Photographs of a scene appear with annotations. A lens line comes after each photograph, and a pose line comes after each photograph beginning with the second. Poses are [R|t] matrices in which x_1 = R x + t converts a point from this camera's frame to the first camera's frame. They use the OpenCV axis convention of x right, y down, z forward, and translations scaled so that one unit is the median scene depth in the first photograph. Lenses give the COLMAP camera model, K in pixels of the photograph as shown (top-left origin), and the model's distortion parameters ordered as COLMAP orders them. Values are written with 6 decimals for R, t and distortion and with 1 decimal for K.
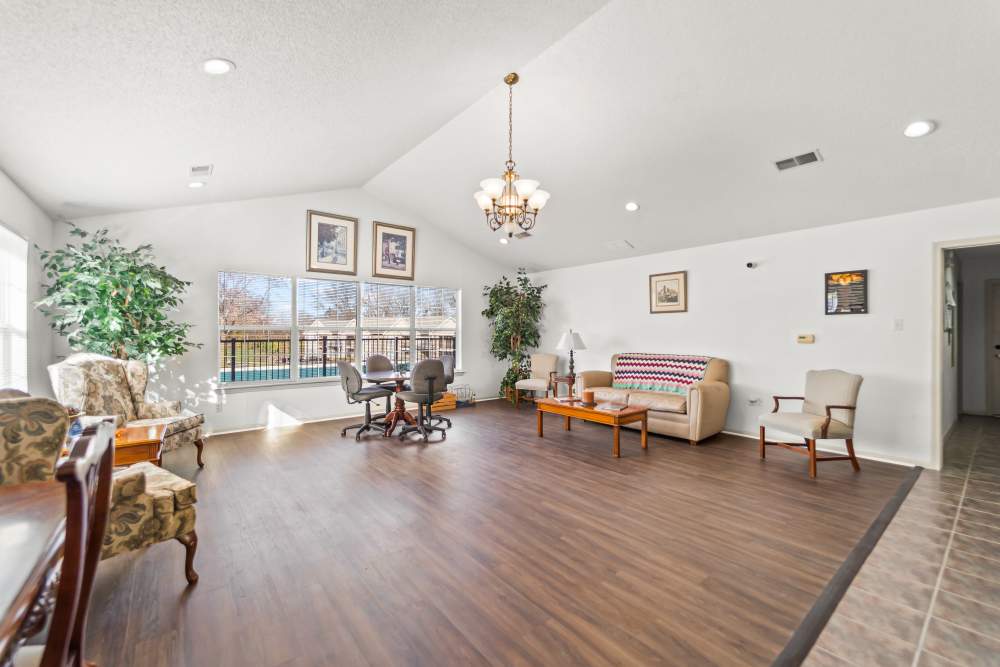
lens RADIAL K [[405.9, 0, 500.0], [0, 405.9, 333.5], [0, 0, 1]] dist [-0.000461, -0.000159]
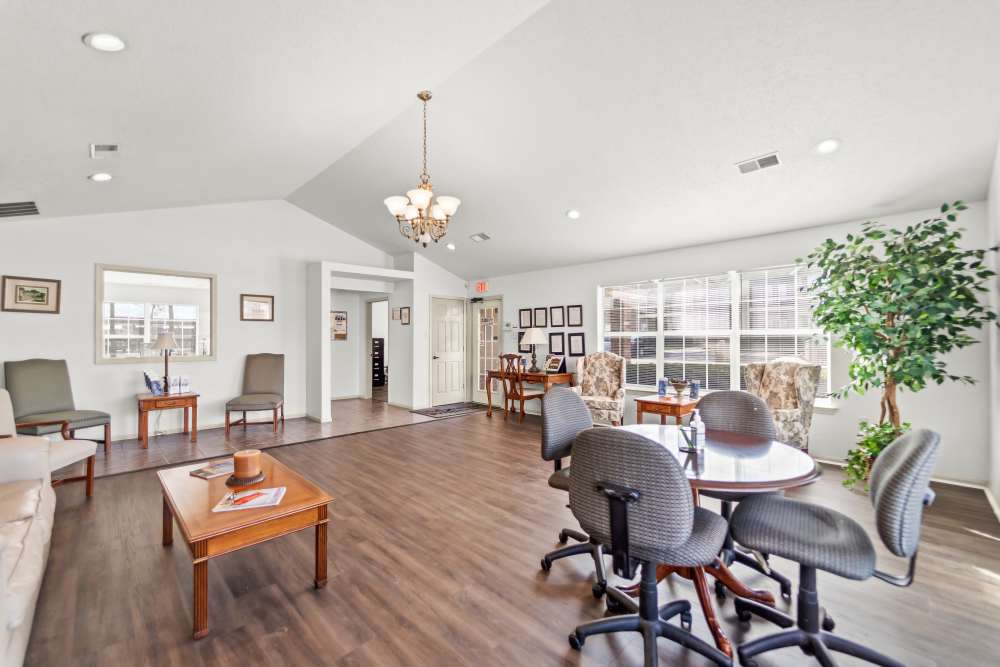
lens RADIAL K [[405.9, 0, 500.0], [0, 405.9, 333.5], [0, 0, 1]] dist [-0.000461, -0.000159]
pose [[-0.994567, -0.000060, -0.104099, -0.057969], [0.000955, 0.999952, -0.009703, -0.004235], [0.104094, -0.009749, -0.994520, 2.056923]]
